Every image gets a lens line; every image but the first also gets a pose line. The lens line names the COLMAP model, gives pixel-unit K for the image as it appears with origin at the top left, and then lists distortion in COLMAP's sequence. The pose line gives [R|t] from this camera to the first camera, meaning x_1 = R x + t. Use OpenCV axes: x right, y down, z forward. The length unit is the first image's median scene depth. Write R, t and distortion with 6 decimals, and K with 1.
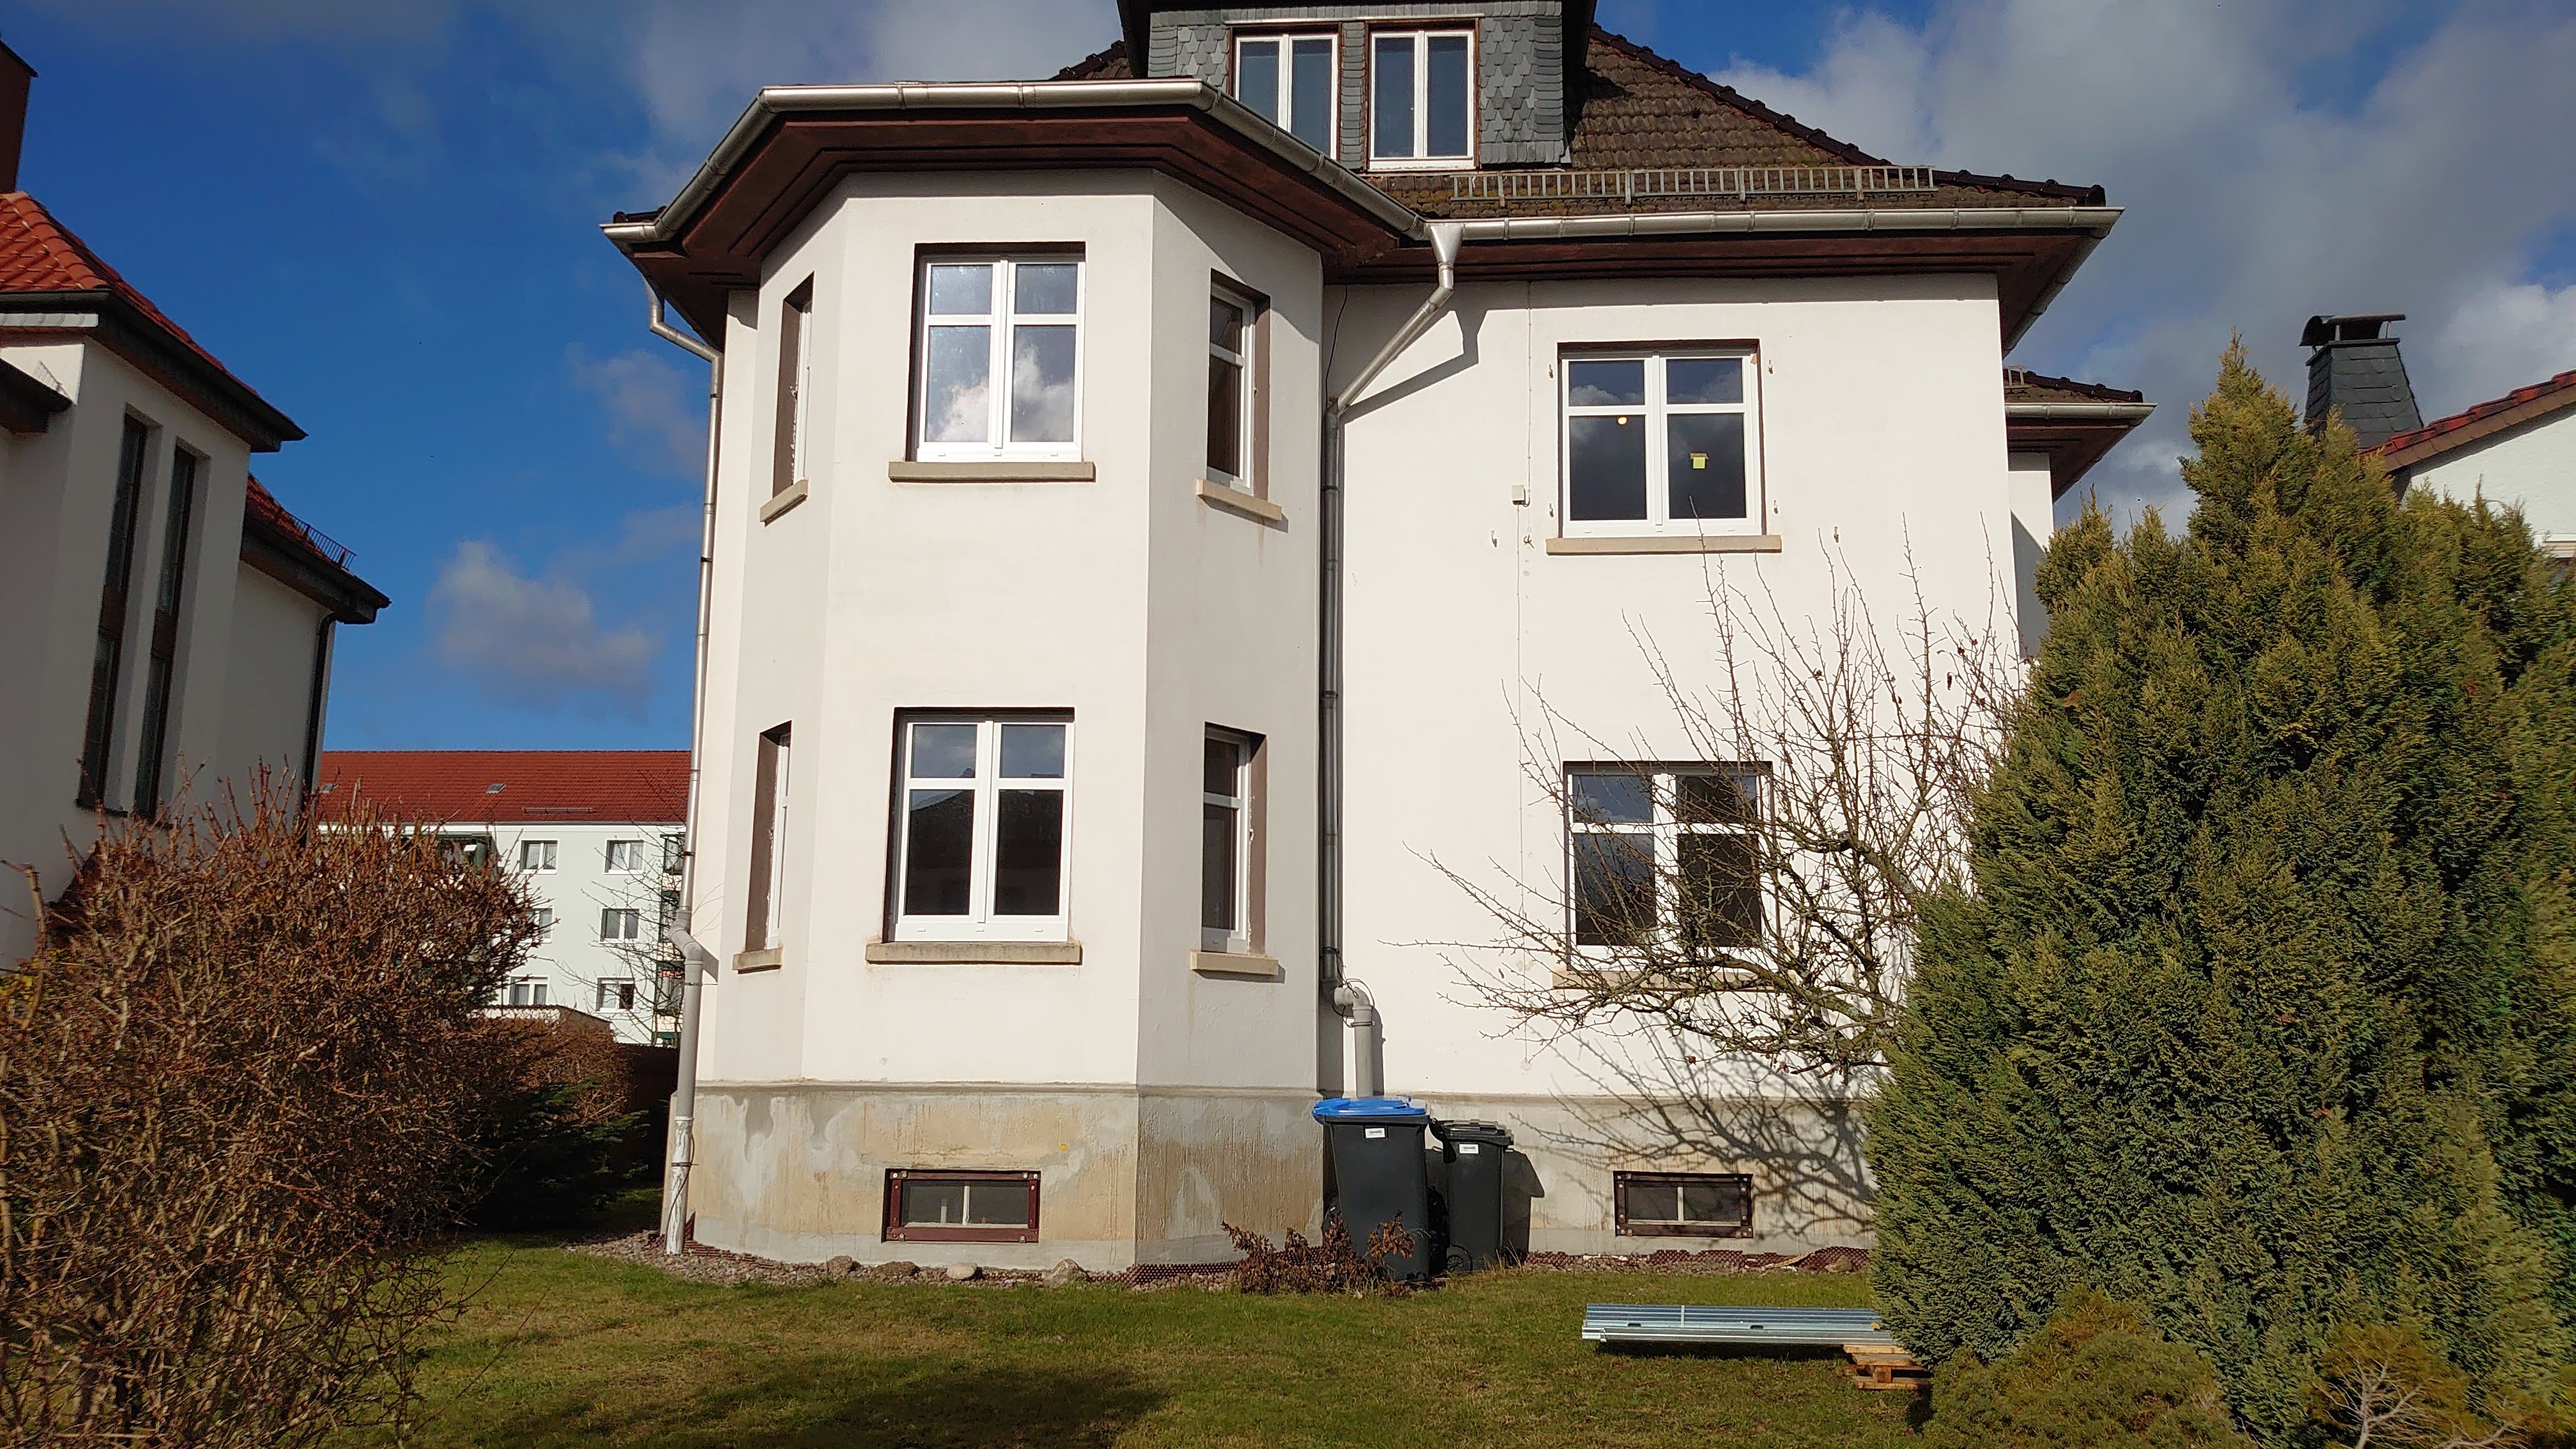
lens RADIAL K [[1890.6, 0, 1288.0], [0, 1890.6, 724.5], [0, 0, 1]] dist [0.000308, 0.002841]
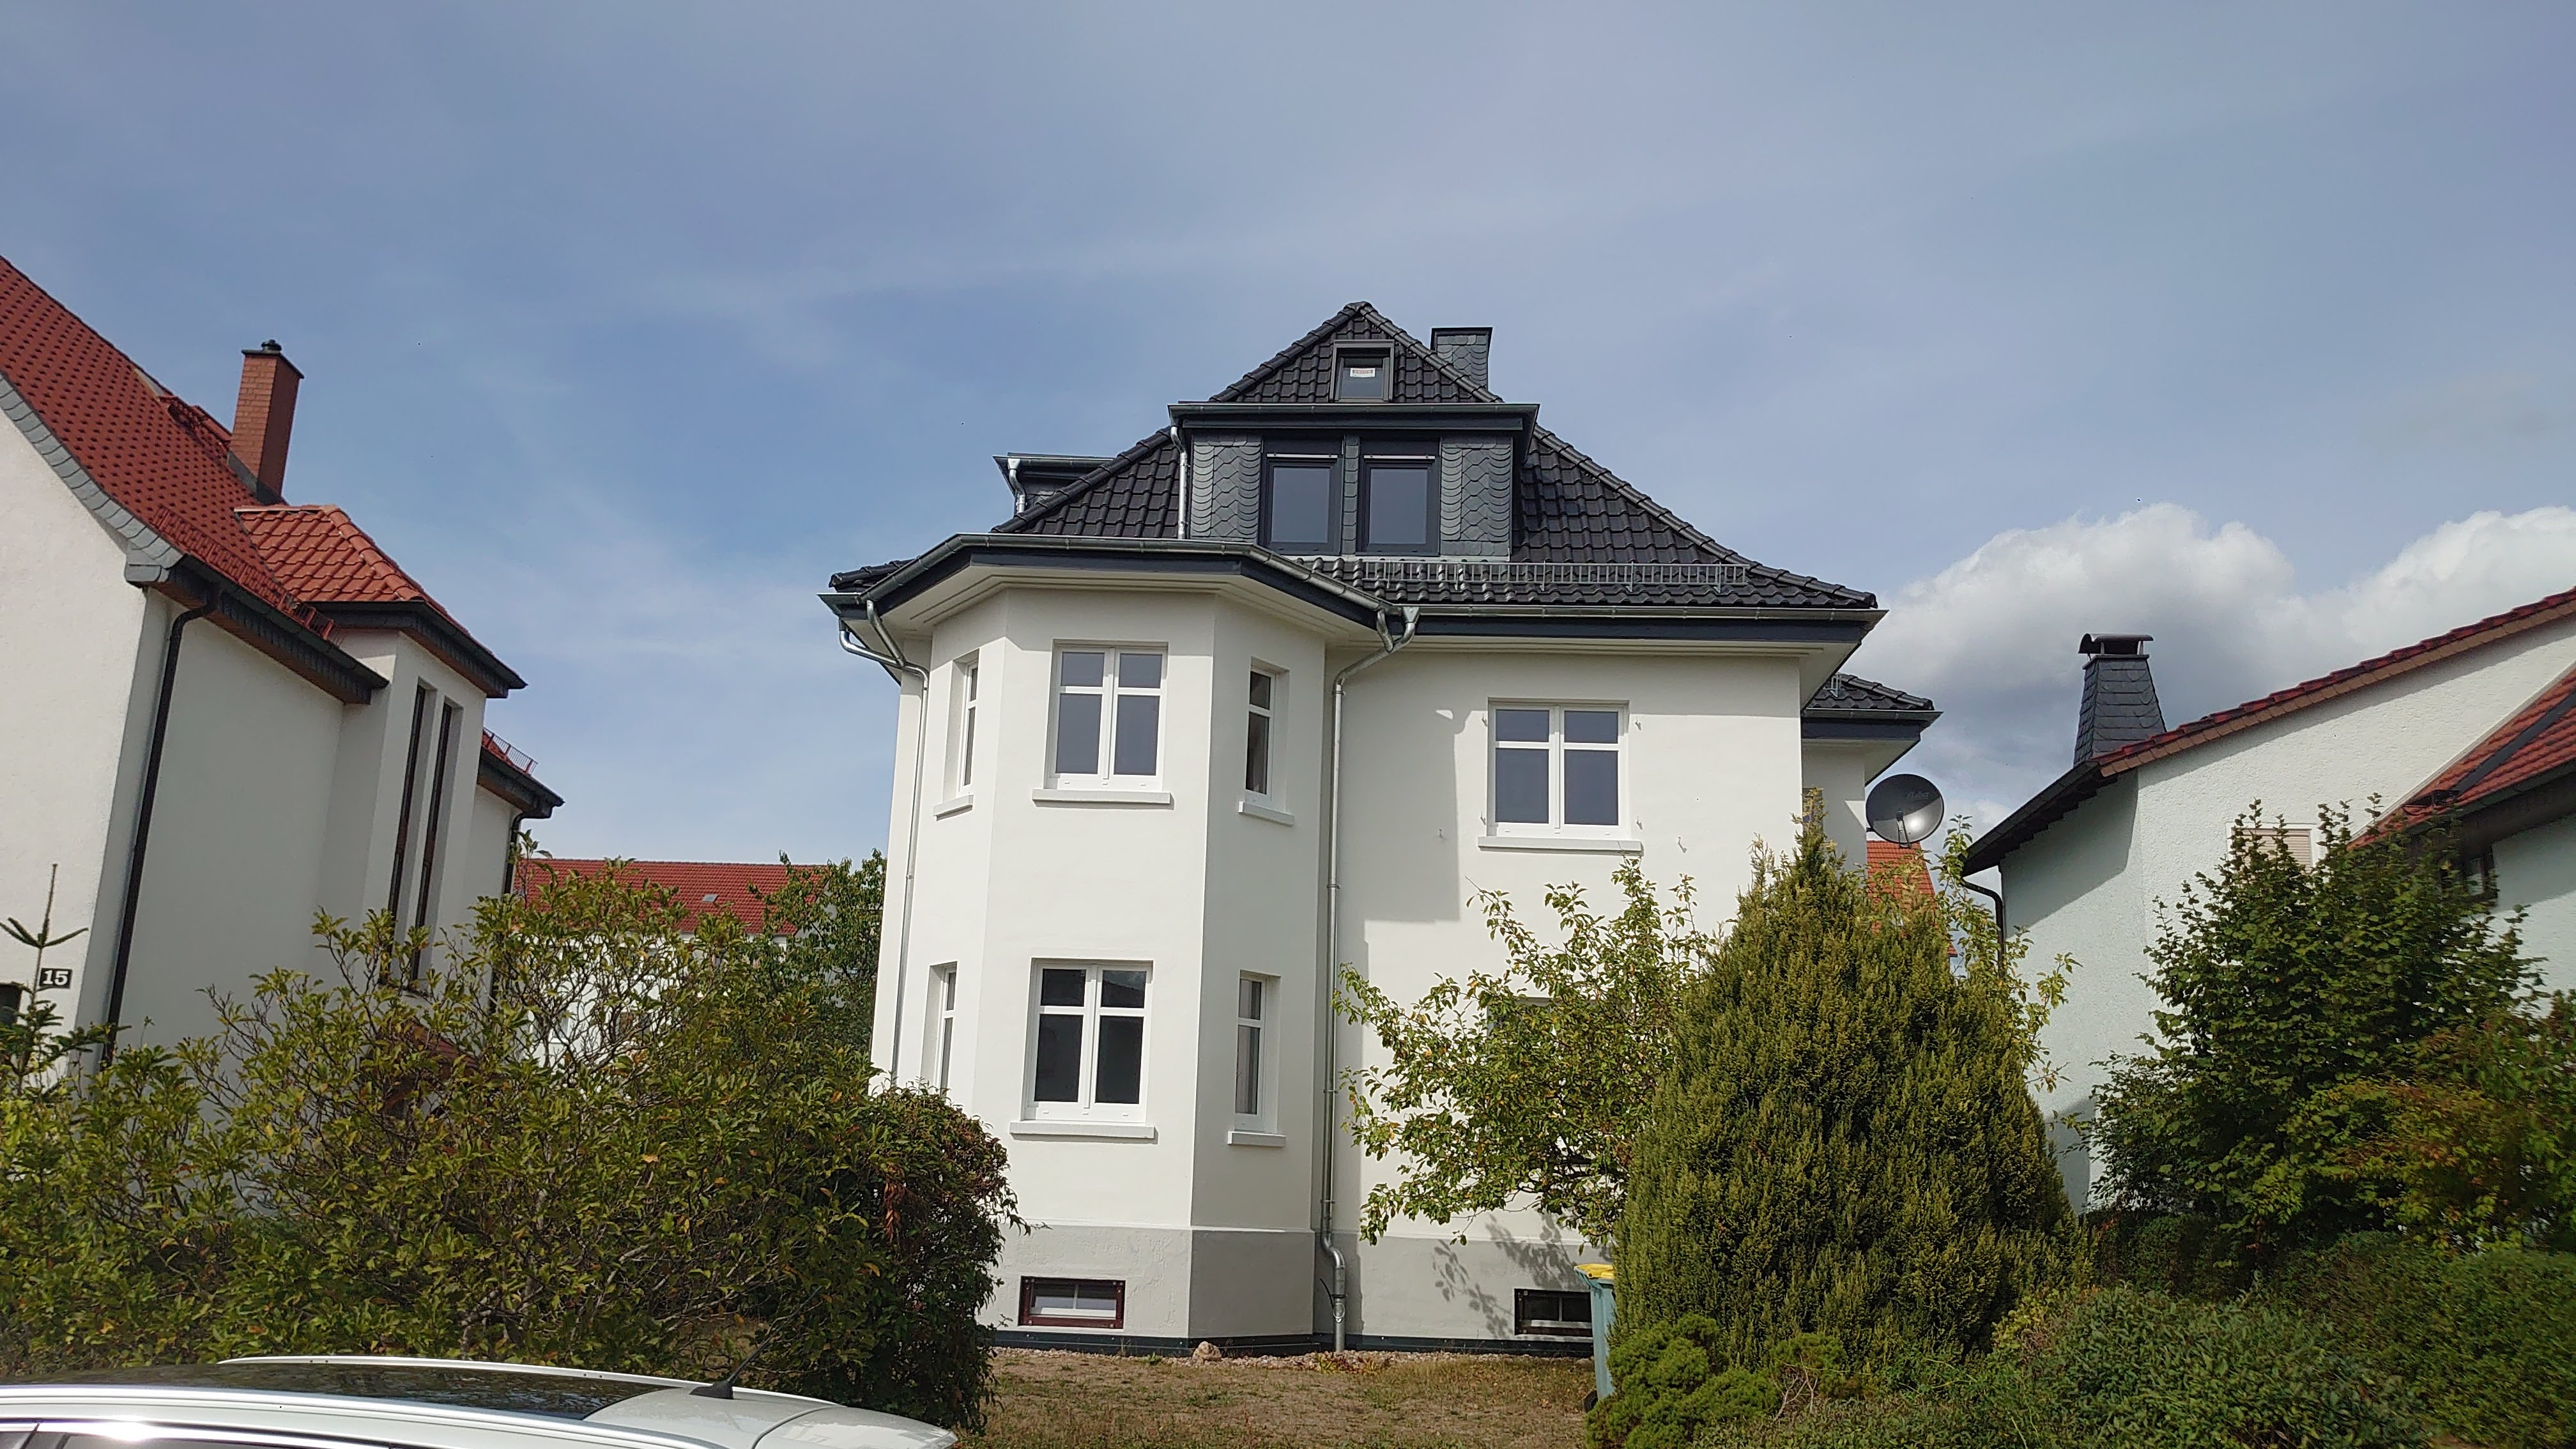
lens RADIAL K [[1805.9, 0, 1288.0], [0, 1805.9, 724.5], [0, 0, 1]] dist [0.027619, -0.000909]
pose [[0.999717, 0.023509, 0.003642, -0.013747], [-0.023192, 0.997211, -0.070944, -0.081309], [-0.005300, 0.070840, 0.997474, -0.365325]]
